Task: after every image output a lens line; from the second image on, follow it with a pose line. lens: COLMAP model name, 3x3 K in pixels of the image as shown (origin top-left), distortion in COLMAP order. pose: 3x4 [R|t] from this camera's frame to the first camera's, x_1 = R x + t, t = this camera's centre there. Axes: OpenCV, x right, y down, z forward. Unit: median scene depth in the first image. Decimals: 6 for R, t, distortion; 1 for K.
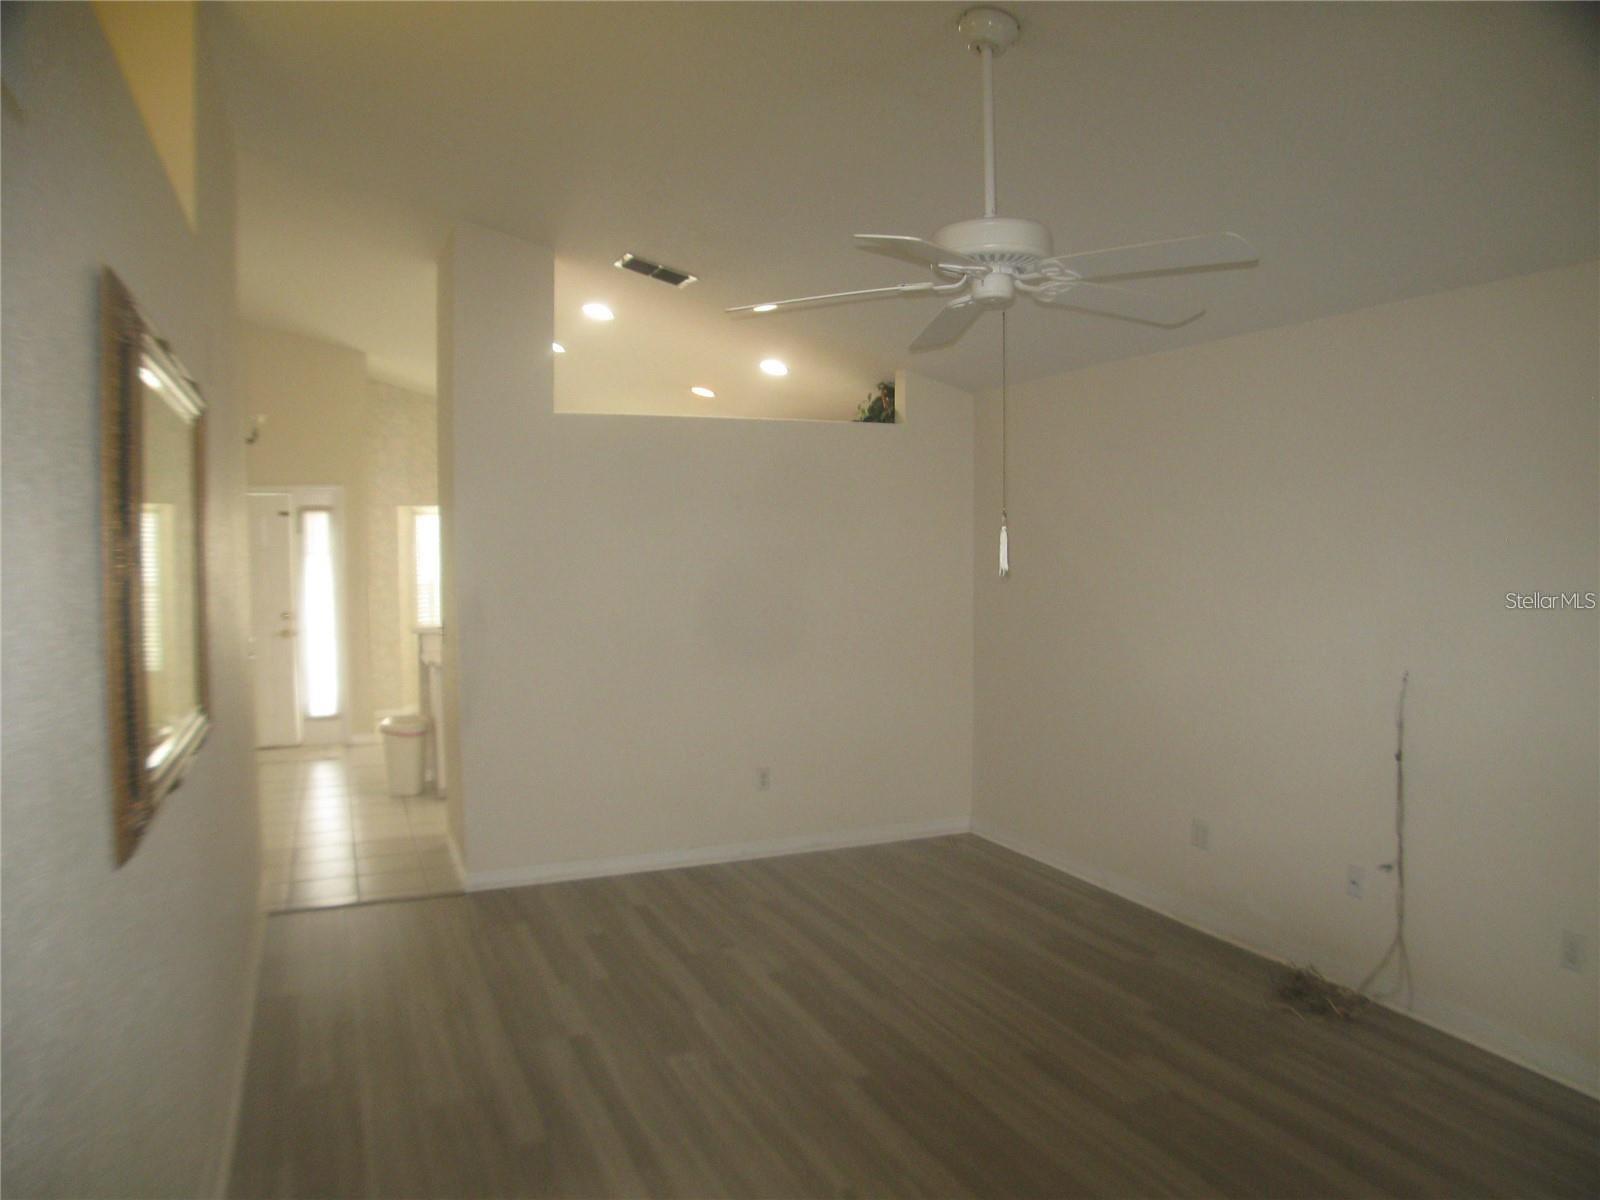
lens RADIAL K [[1150.5, 0, 813.6], [0, 1150.5, 610.7], [0, 0, 1]] dist [-0.151675, 0.076111]
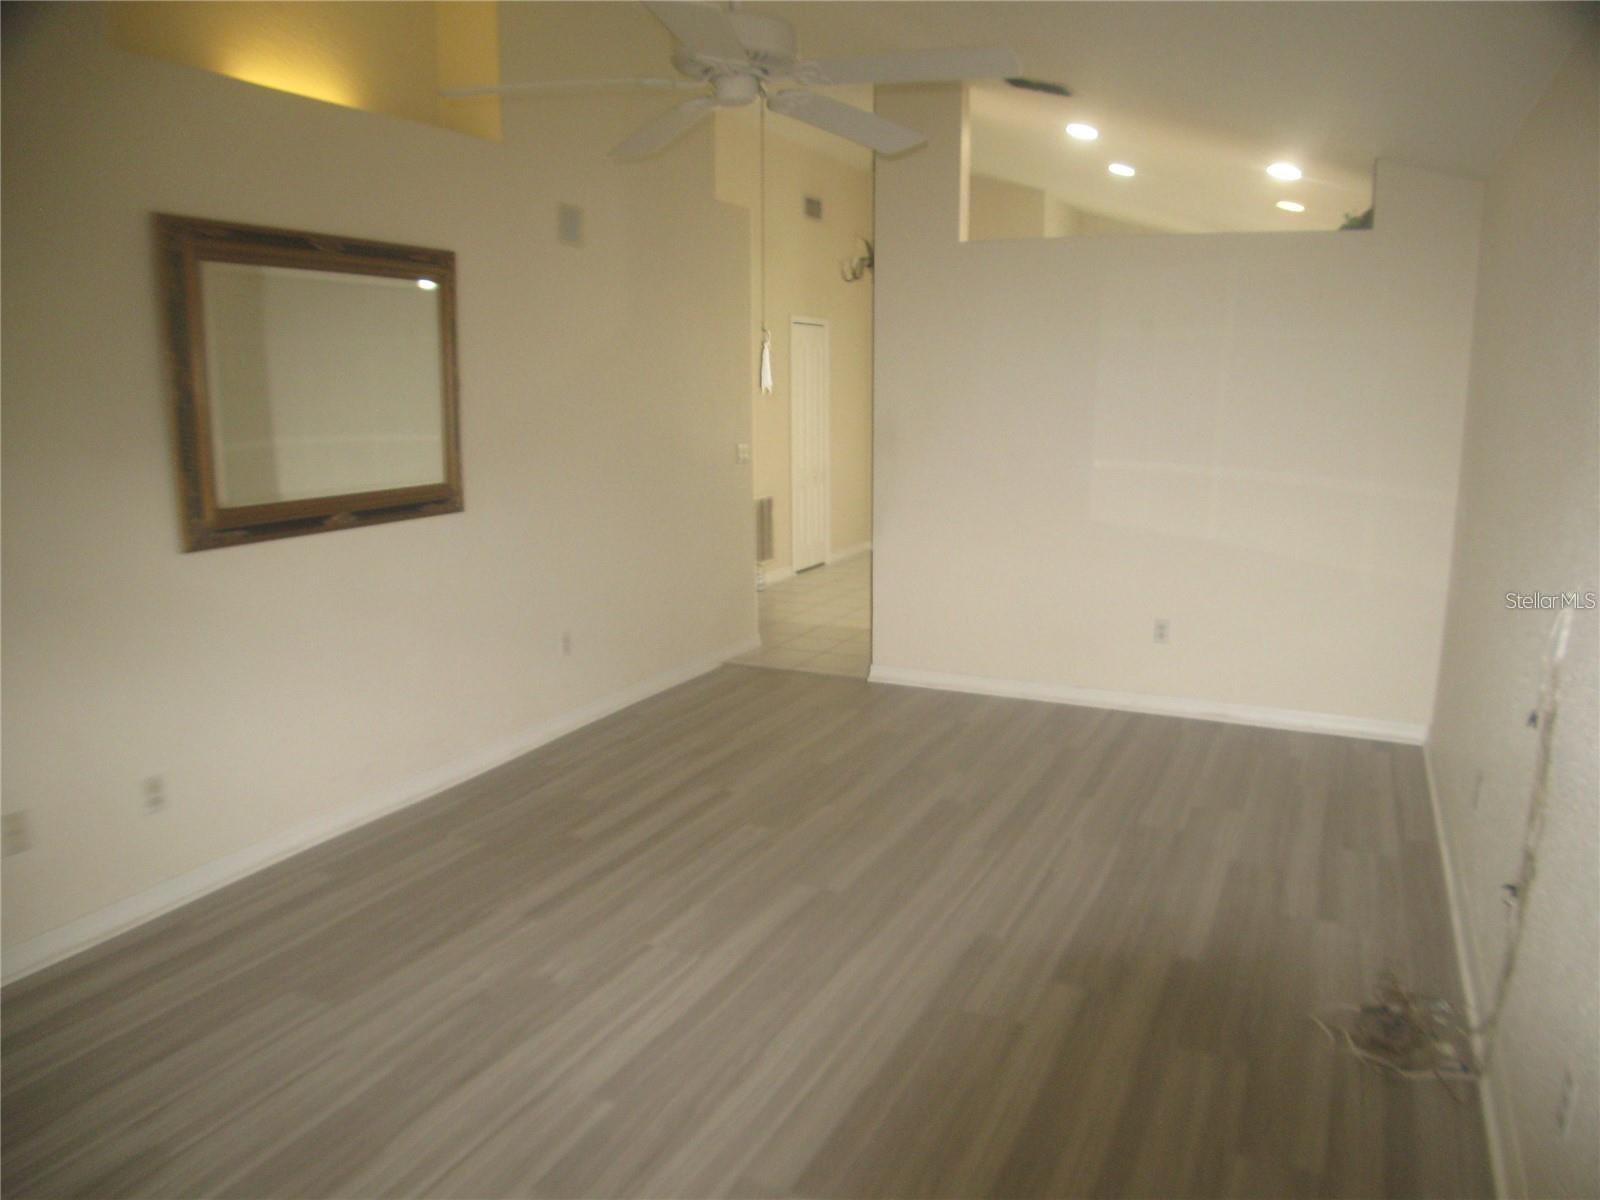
lens RADIAL K [[1150.5, 0, 813.6], [0, 1150.5, 610.7], [0, 0, 1]] dist [-0.151675, 0.076111]
pose [[0.647757, 0.161295, -0.744577, 0.457883], [-0.053850, 0.984580, 0.166439, -0.007276], [0.759942, -0.067717, 0.646454, 0.191829]]
